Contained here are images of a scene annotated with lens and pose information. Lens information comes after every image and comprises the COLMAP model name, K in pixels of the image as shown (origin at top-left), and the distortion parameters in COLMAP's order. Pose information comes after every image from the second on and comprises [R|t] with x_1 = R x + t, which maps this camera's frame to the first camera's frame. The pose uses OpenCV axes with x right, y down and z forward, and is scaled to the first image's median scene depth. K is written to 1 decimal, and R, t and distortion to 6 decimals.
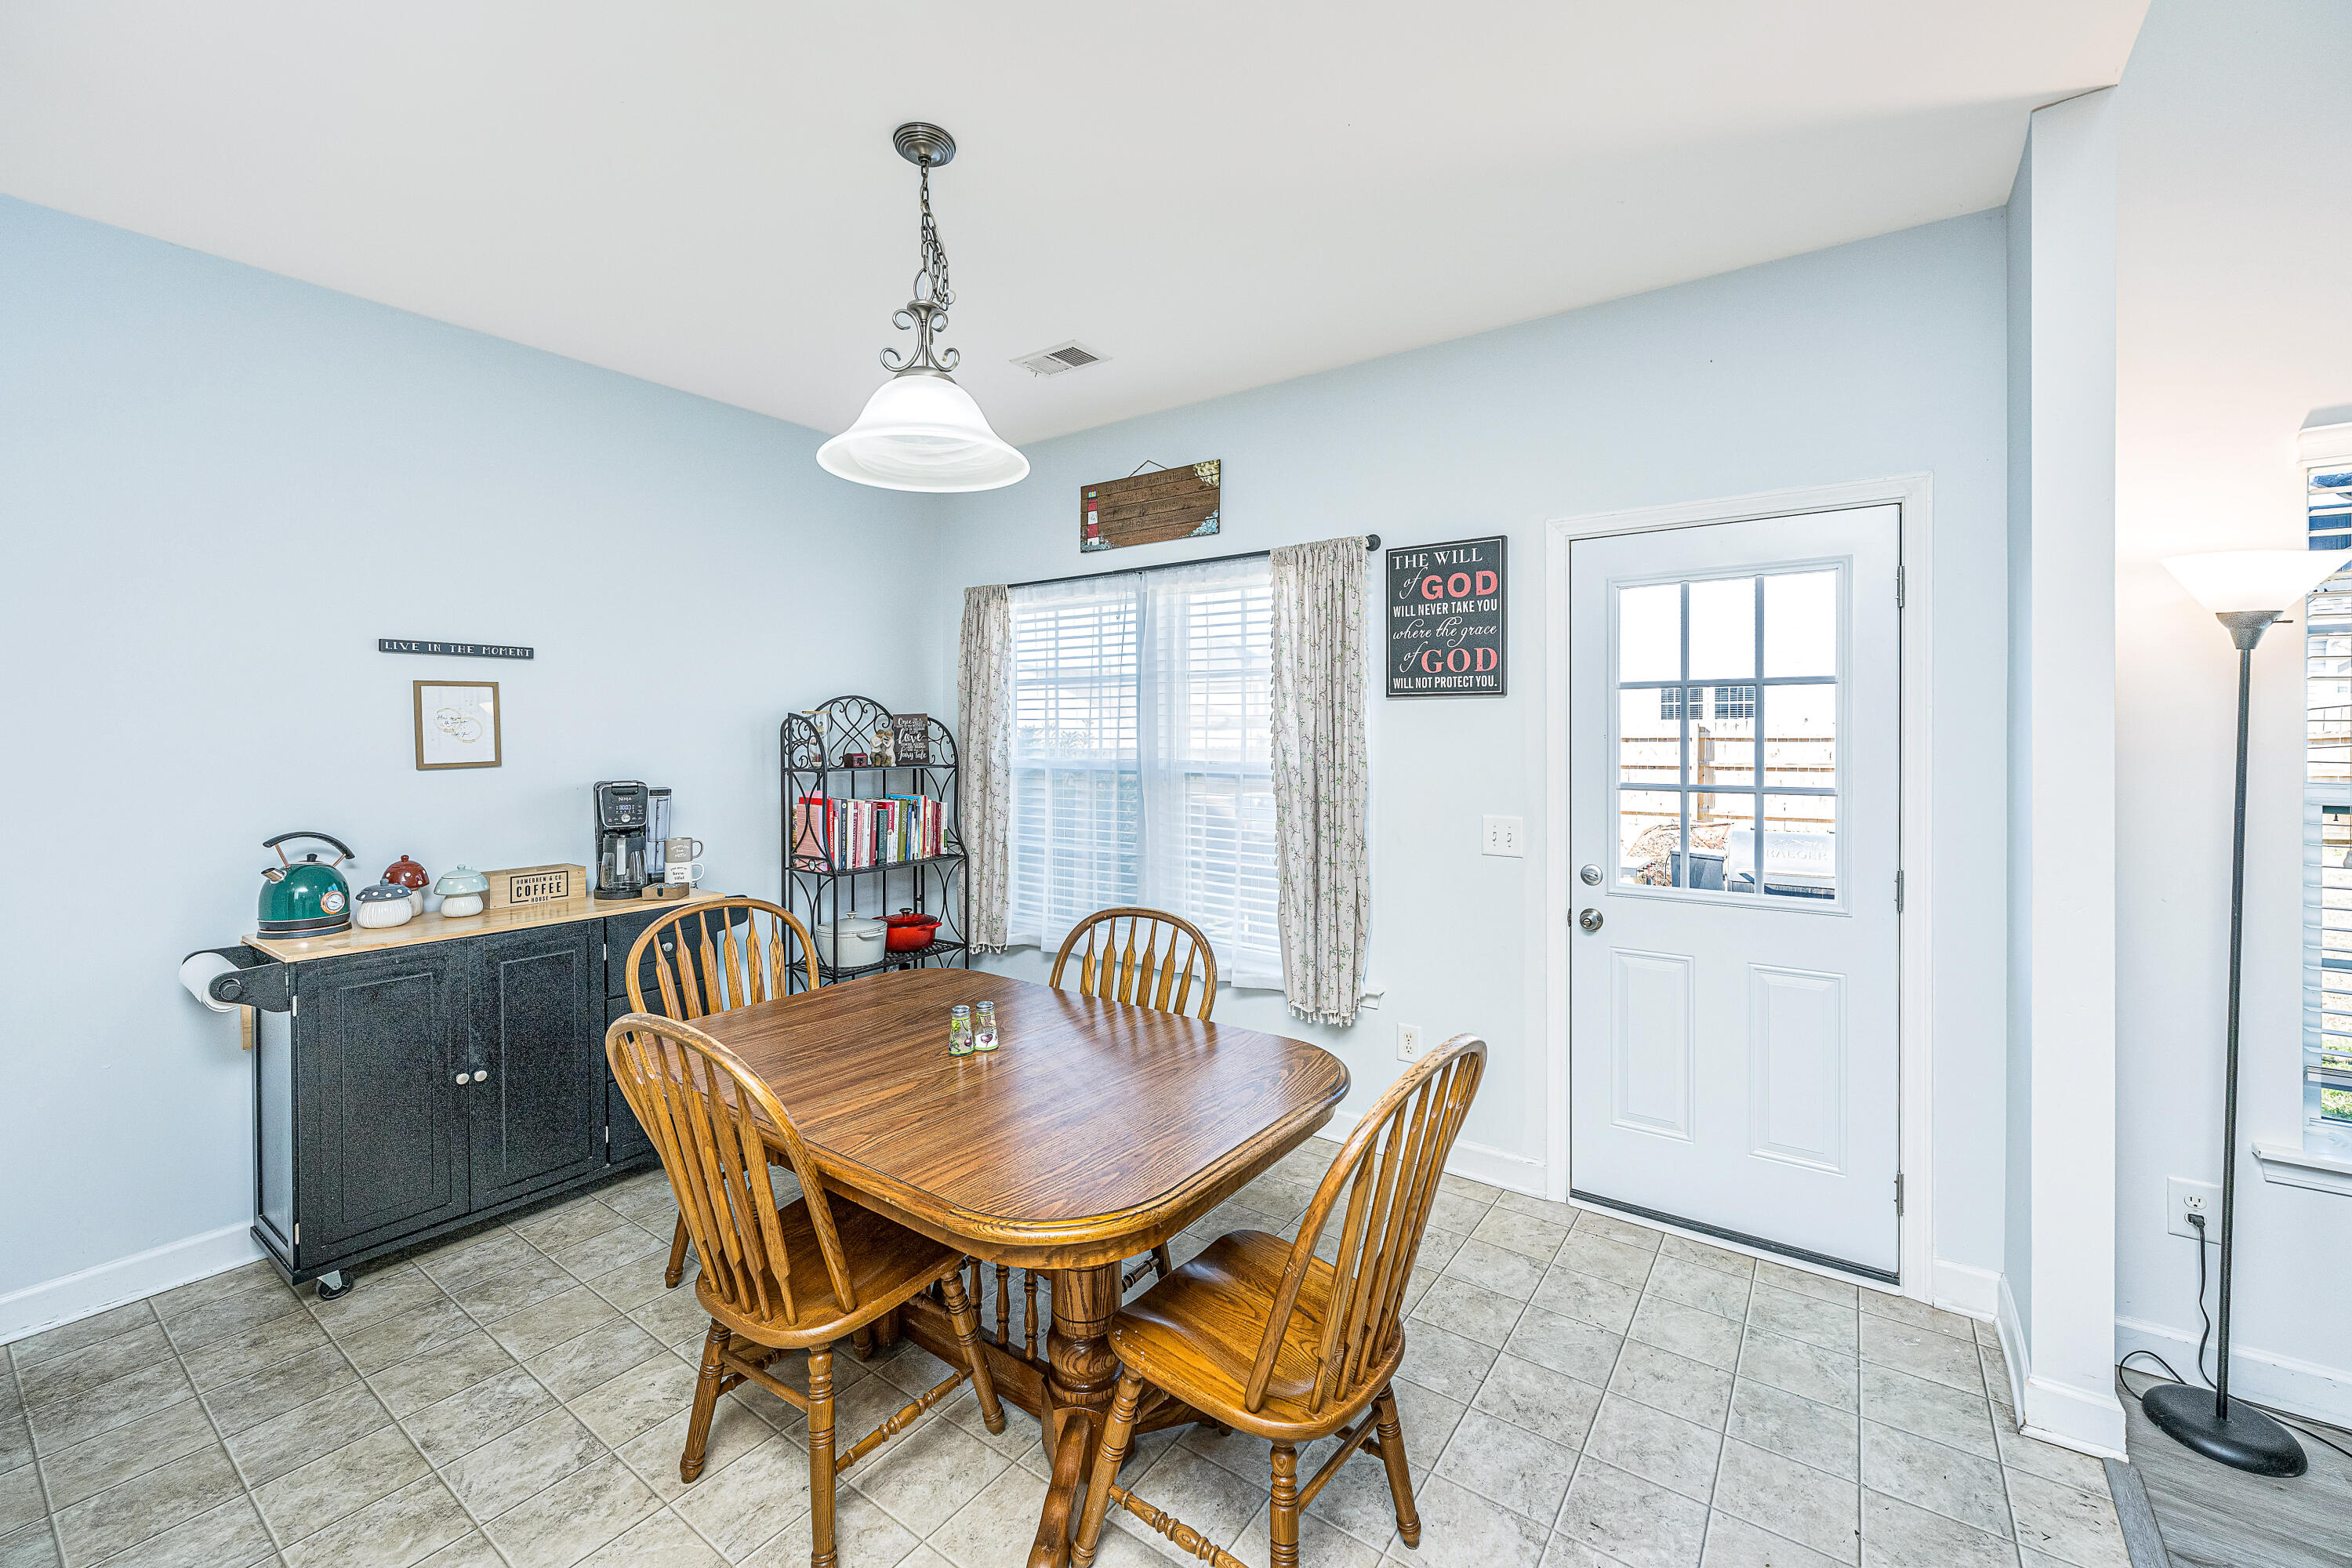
lens RADIAL K [[948.1, 0, 1164.8], [0, 948.1, 737.0], [0, 0, 1]] dist [0.002548, 0.000148]
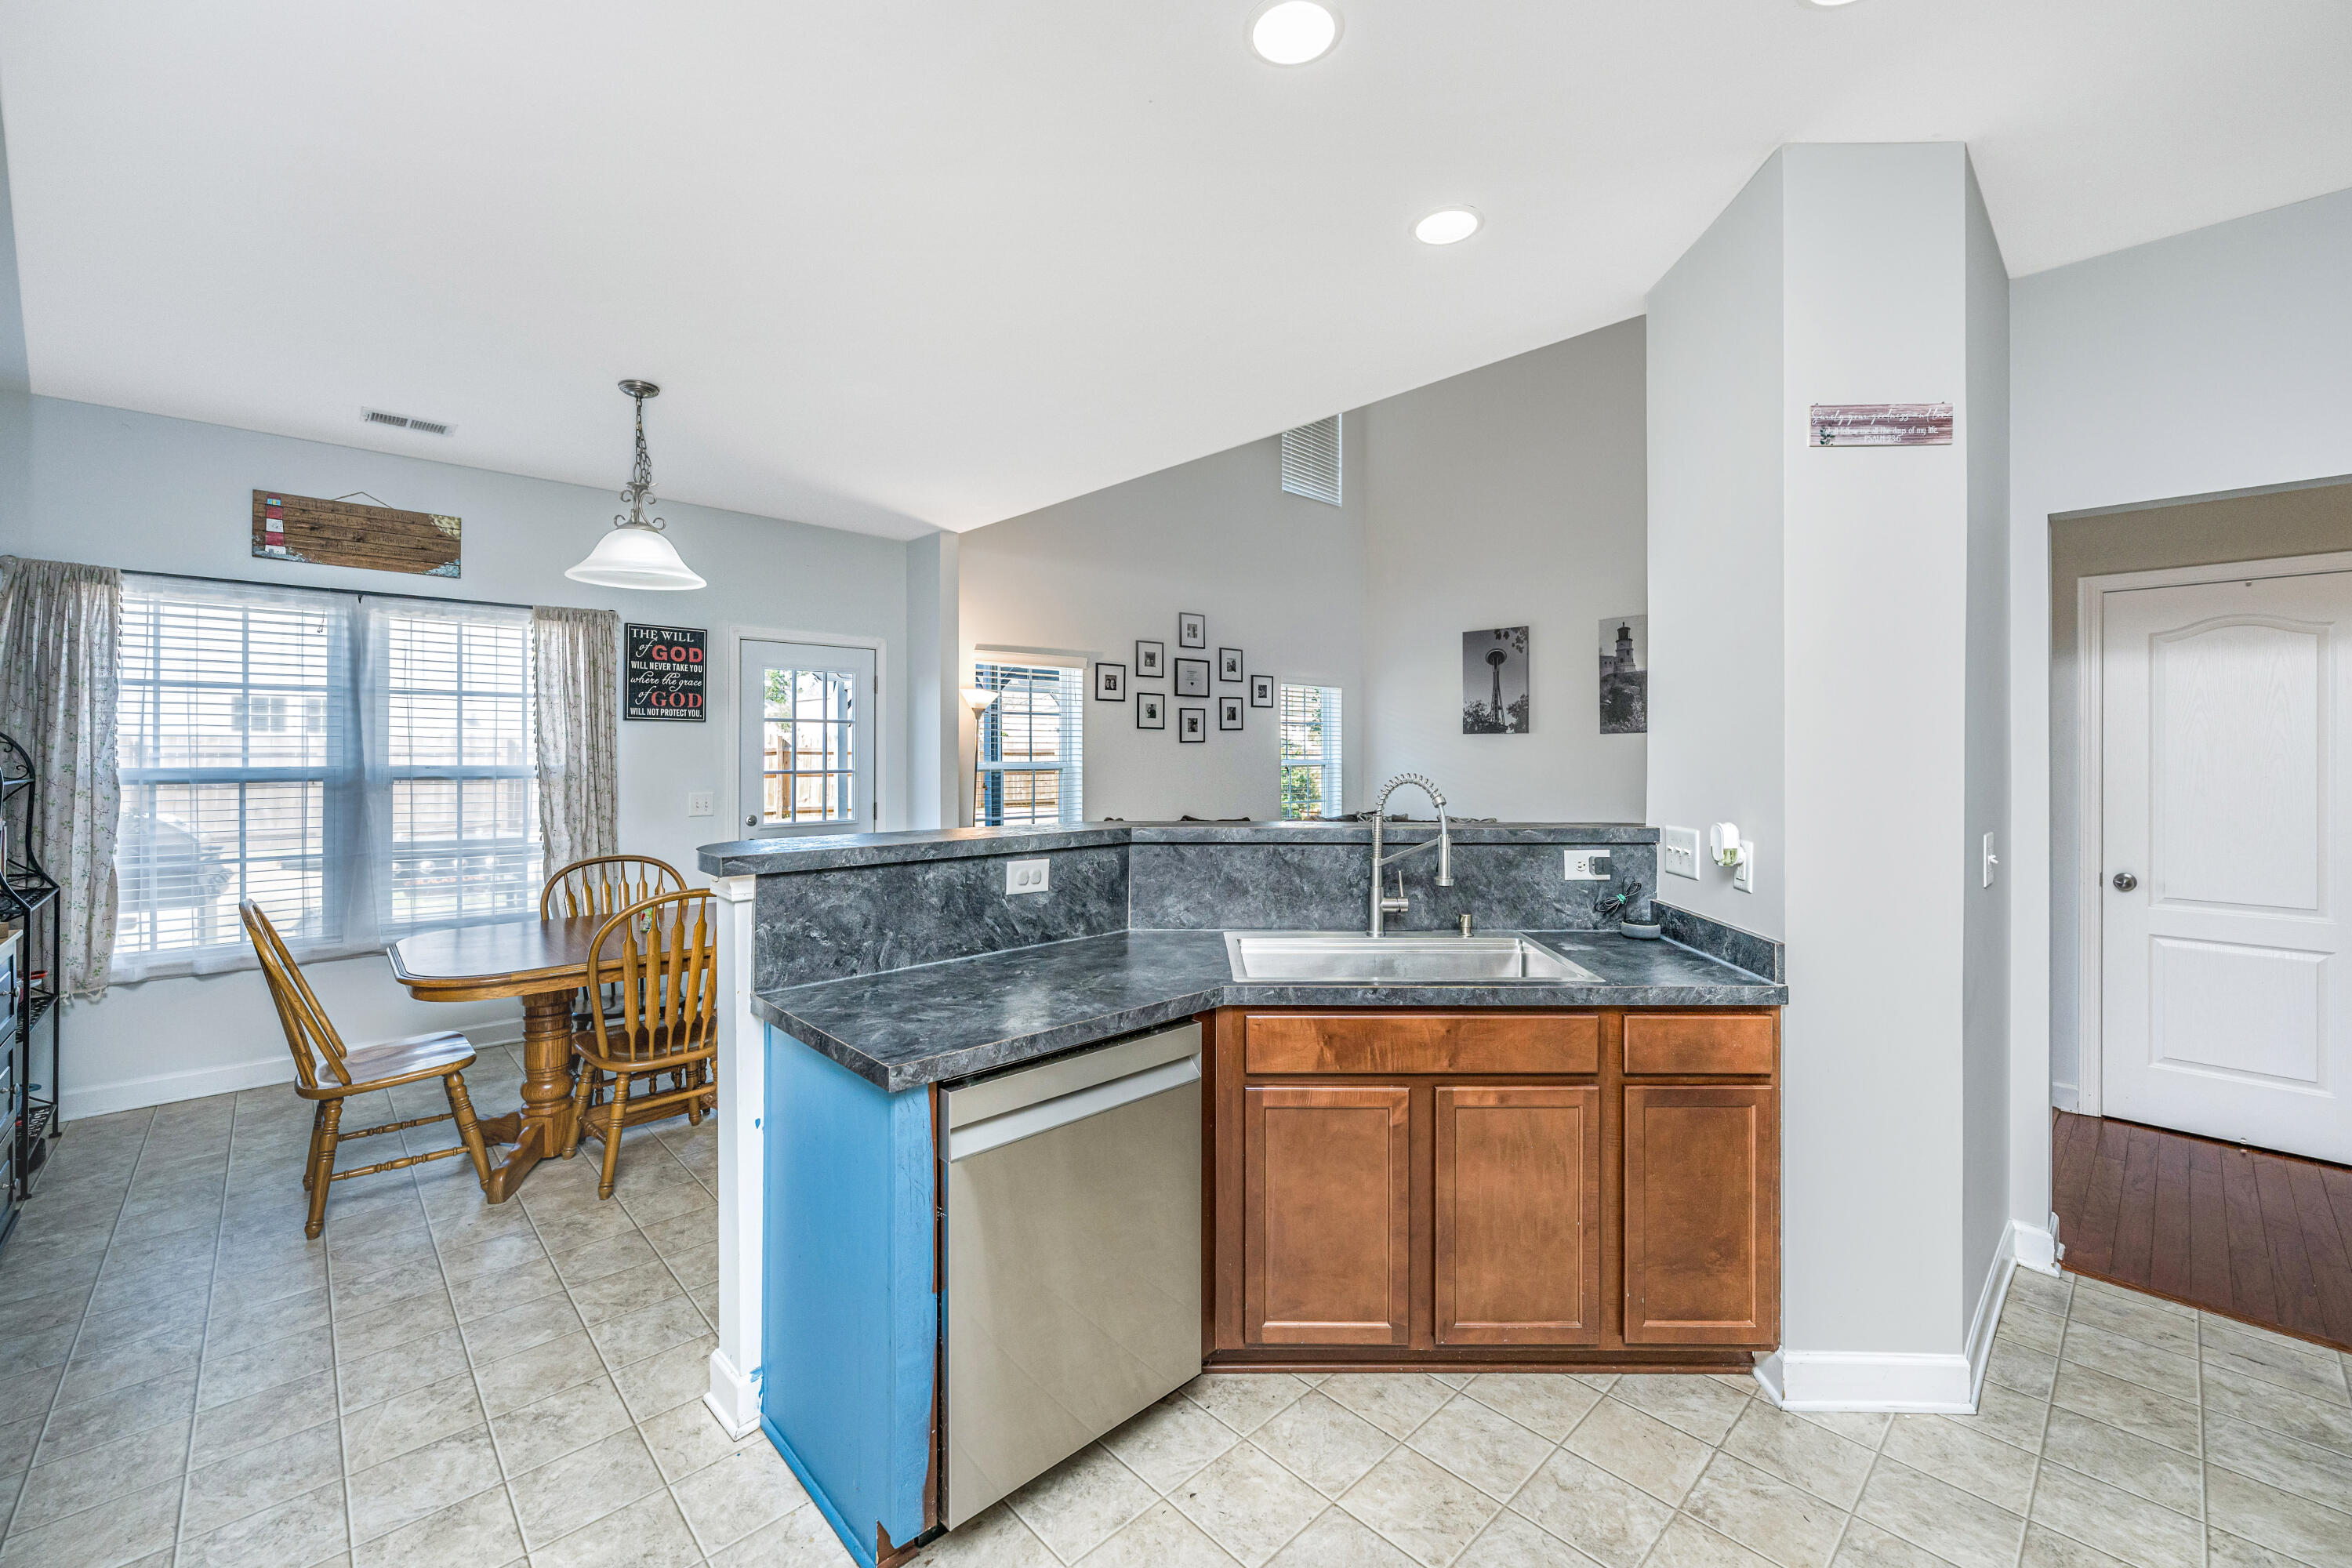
lens RADIAL K [[957.4, 0, 1176.1], [0, 957.4, 730.9], [0, 0, 1]] dist [0.000536, -0.000031]
pose [[0.188474, 0.022301, 0.981825, -1.121767], [0.002002, 0.999731, -0.023092, 0.013107], [-0.982076, 0.006318, 0.188379, -0.156268]]
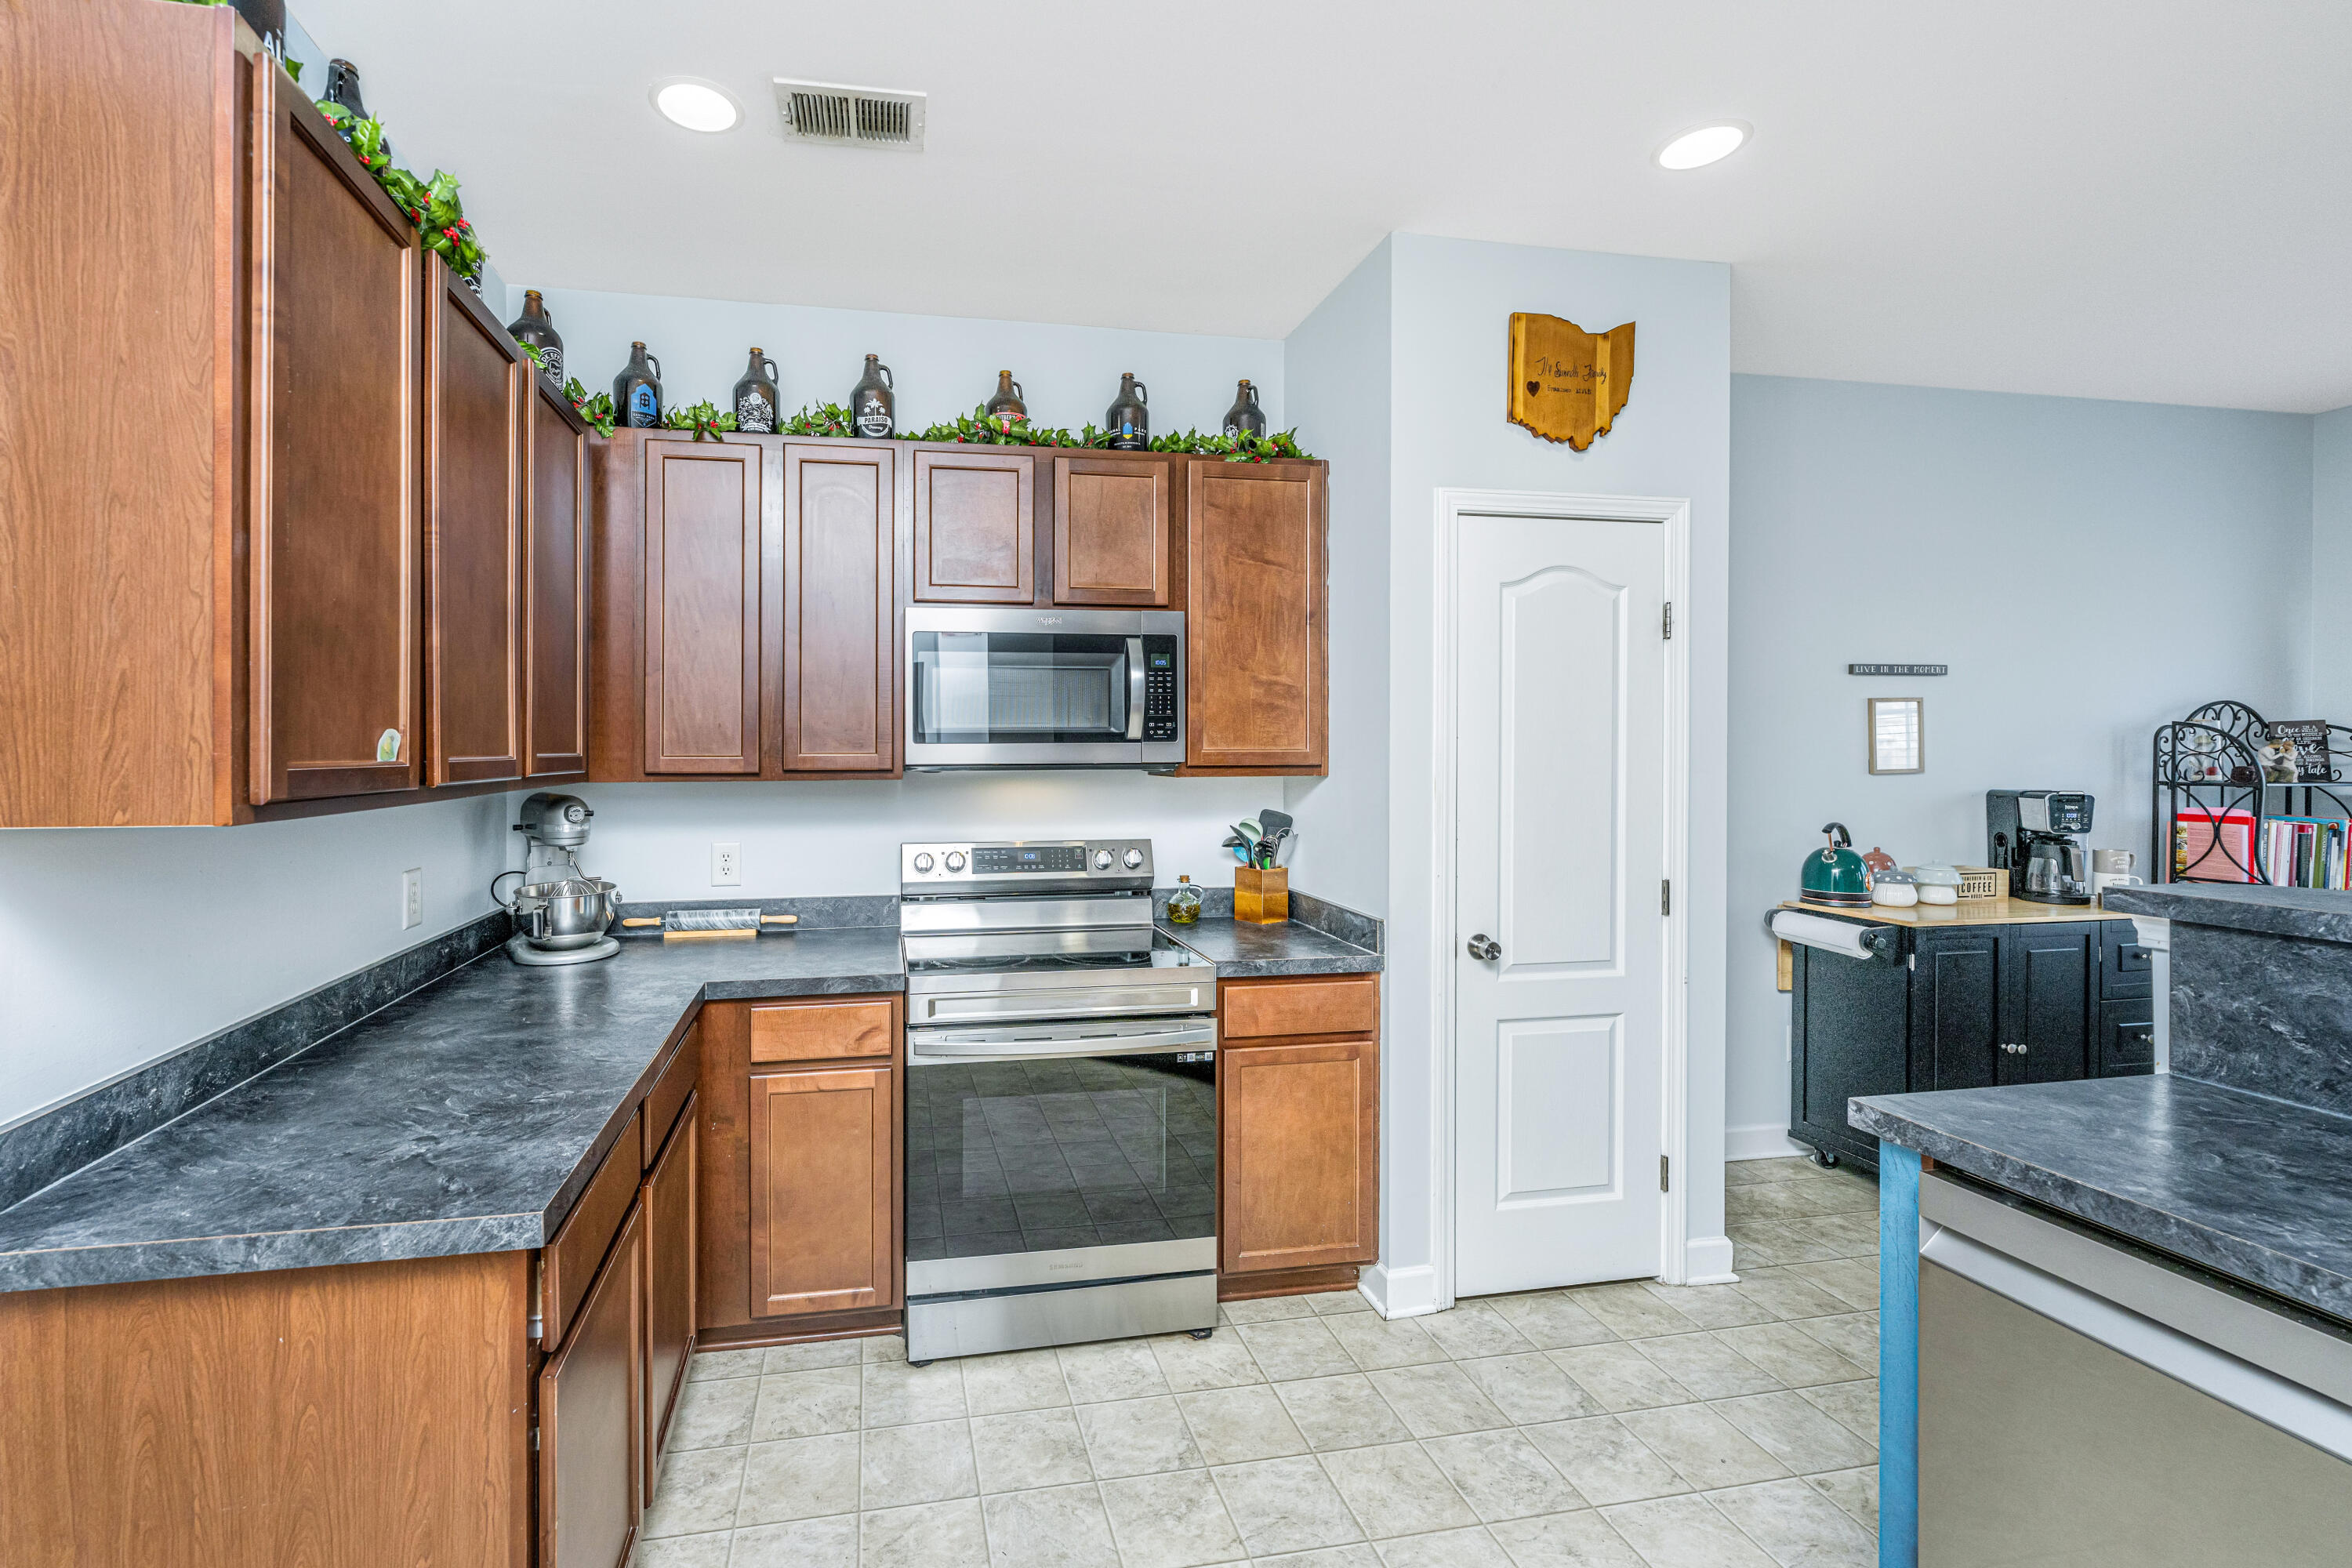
lens RADIAL K [[999.6, 0, 1063.3], [0, 999.6, 751.5], [0, 0, 1]] dist [0.002561, 0.000201]
pose [[0.724691, 0.001057, -0.689073, -0.607004], [-0.002612, 0.999996, -0.001214, 0.009087], [0.689069, 0.002680, 0.724691, -0.525796]]
